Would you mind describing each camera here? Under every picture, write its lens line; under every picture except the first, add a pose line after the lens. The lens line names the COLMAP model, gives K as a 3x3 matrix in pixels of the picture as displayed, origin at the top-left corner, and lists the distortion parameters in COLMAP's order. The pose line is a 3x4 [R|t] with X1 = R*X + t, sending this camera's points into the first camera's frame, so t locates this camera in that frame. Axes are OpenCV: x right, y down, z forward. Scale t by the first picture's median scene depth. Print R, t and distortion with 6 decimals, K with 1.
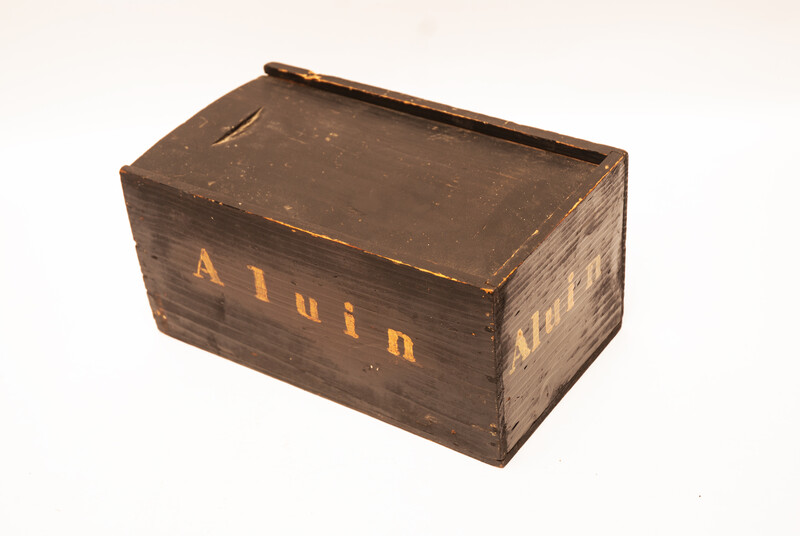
lens RADIAL K [[1544.2, 0, 435.0], [0, 1544.2, 267.4], [0, 0, 1]] dist [-0.025101, 0.000000]
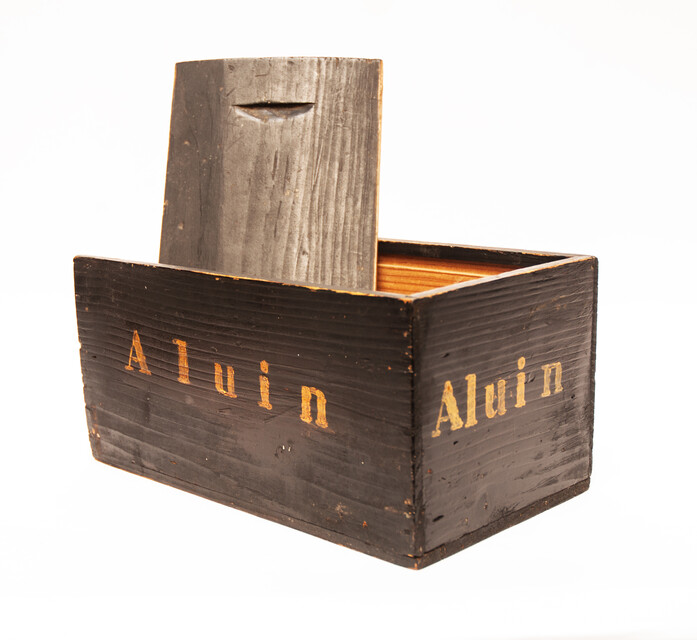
lens RADIAL K [[1188.1, 0, 346.7], [0, 1188.1, 320.9], [0, 0, 1]] dist [-0.127930, 0.000000]
pose [[0.982223, 0.068999, -0.174578, 0.102490], [-0.135063, 0.905641, -0.401961, 0.256354], [0.130370, 0.418394, 0.898860, 0.366112]]
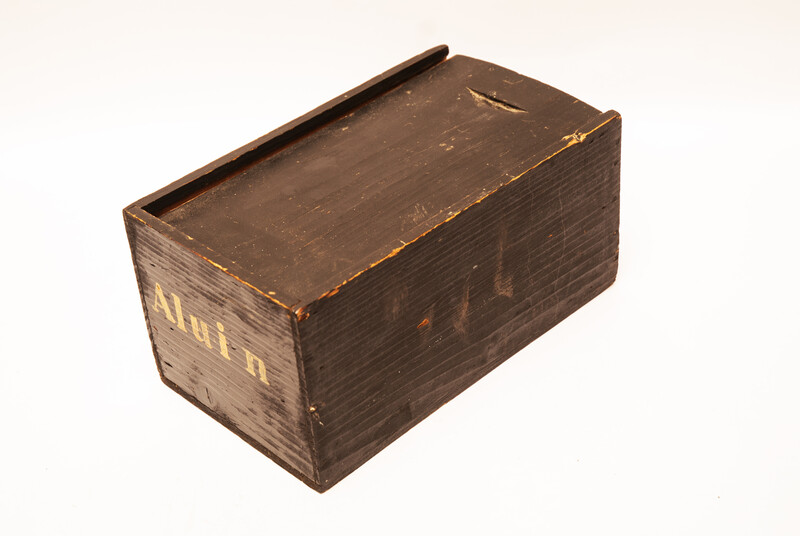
lens RADIAL K [[1544.2, 0, 399.1], [0, 1544.2, 269.8], [0, 0, 1]] dist [-0.025101, 0.000000]
pose [[-0.223360, 0.627003, -0.746309, 0.740441], [-0.503759, 0.581218, 0.639072, -0.669816], [0.834468, 0.518703, 0.186037, 0.863871]]
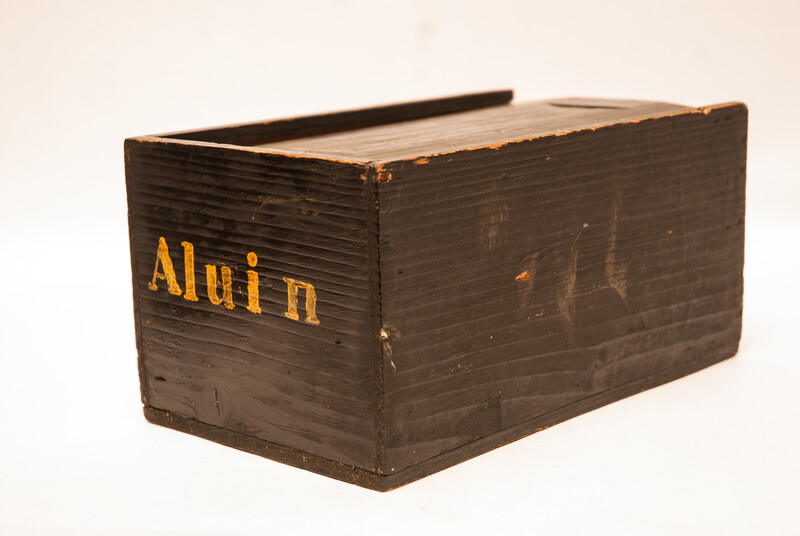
lens RADIAL K [[1686.8, 0, 399.9], [0, 1686.8, 266.1], [0, 0, 1]] dist [0.050243, 0.000000]
pose [[-0.179423, 0.263100, -0.947938, 0.790585], [-0.551419, 0.771083, 0.318385, -0.268798], [0.814705, 0.579836, 0.006728, 1.016523]]
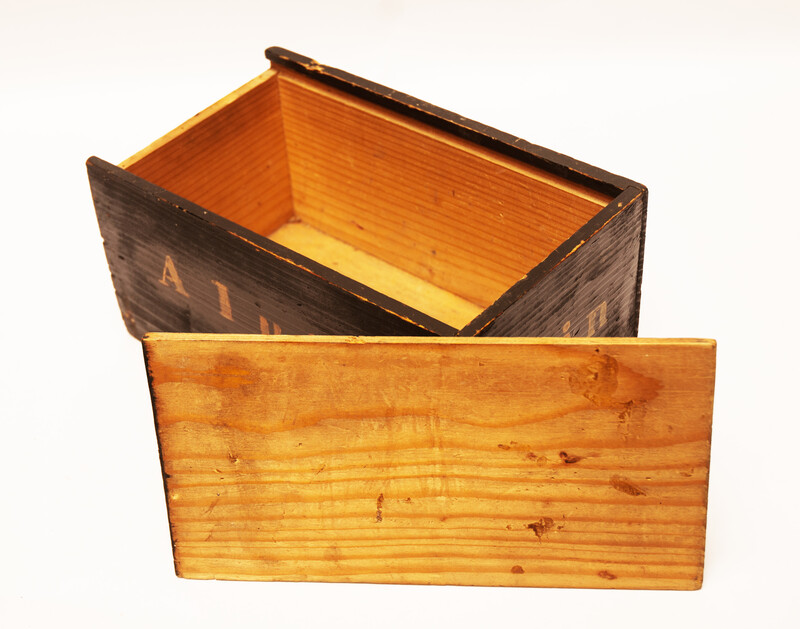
lens RADIAL K [[1580.6, 0, 397.9], [0, 1580.6, 314.2], [0, 0, 1]] dist [-0.119692, 0.000000]
pose [[0.991475, 0.088202, -0.095909, 0.075693], [-0.081118, 0.993847, 0.075415, -0.058868], [0.101971, -0.066992, 0.992529, 0.093106]]
